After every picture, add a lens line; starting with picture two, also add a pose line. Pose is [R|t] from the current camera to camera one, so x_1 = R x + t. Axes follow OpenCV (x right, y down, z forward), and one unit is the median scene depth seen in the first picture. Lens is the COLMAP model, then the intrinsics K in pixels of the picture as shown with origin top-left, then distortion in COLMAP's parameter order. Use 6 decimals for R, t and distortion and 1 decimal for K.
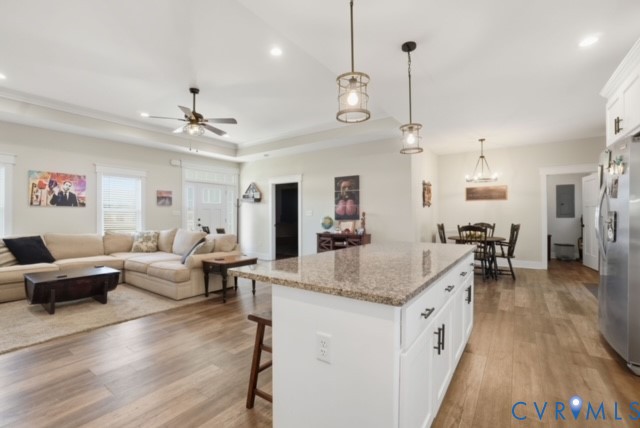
lens RADIAL K [[289.5, 0, 318.6], [0, 289.5, 214.5], [0, 0, 1]] dist [-0.025045, 0.005051]
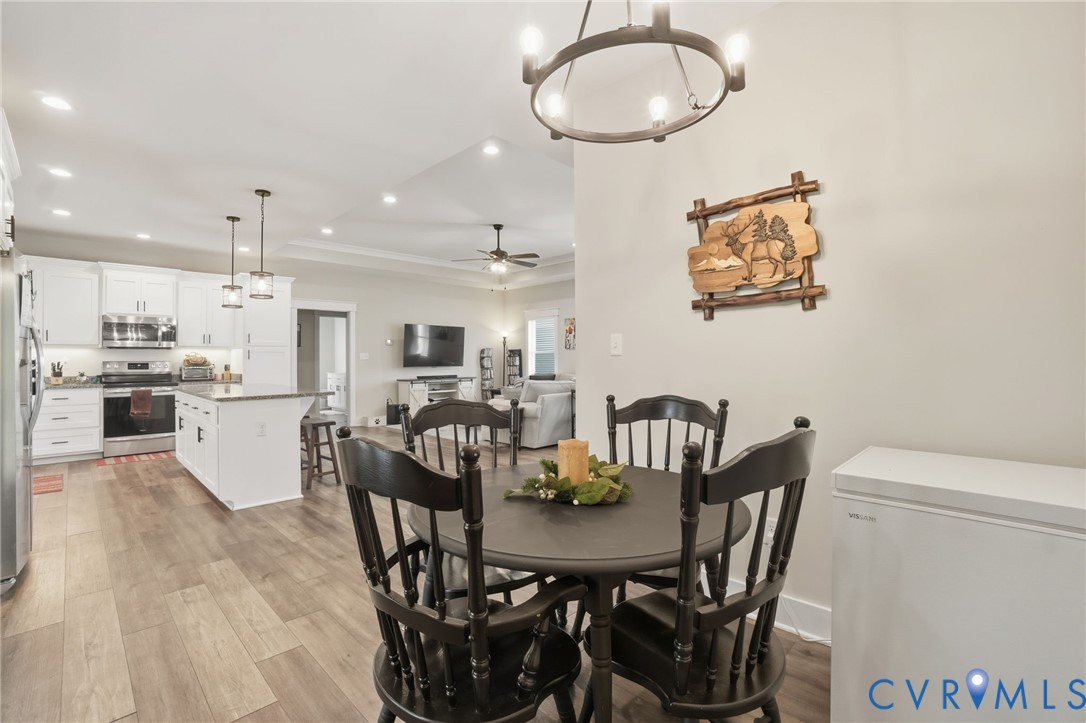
lens RADIAL K [[491.2, 0, 534.9], [0, 491.2, 359.4], [0, 0, 1]] dist [-0.025045, 0.005051]
pose [[-0.203399, 0.005400, -0.979081, 0.970276], [0.017235, 0.999850, 0.001934, 0.006447], [0.978944, -0.016481, -0.203462, 1.235063]]
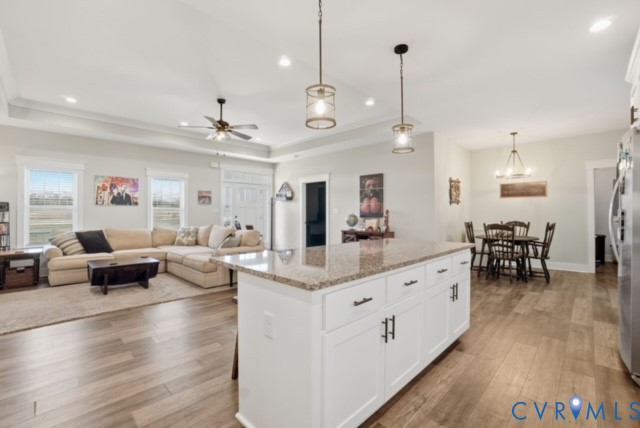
lens RADIAL K [[289.5, 0, 319.0], [0, 289.5, 212.0], [0, 0, 1]] dist [-0.025045, 0.005051]
pose [[0.986419, 0.000475, -0.164245, 0.108414], [-0.000539, 1.000000, -0.000349, -0.000572], [0.164245, 0.000433, 0.986419, -0.034219]]
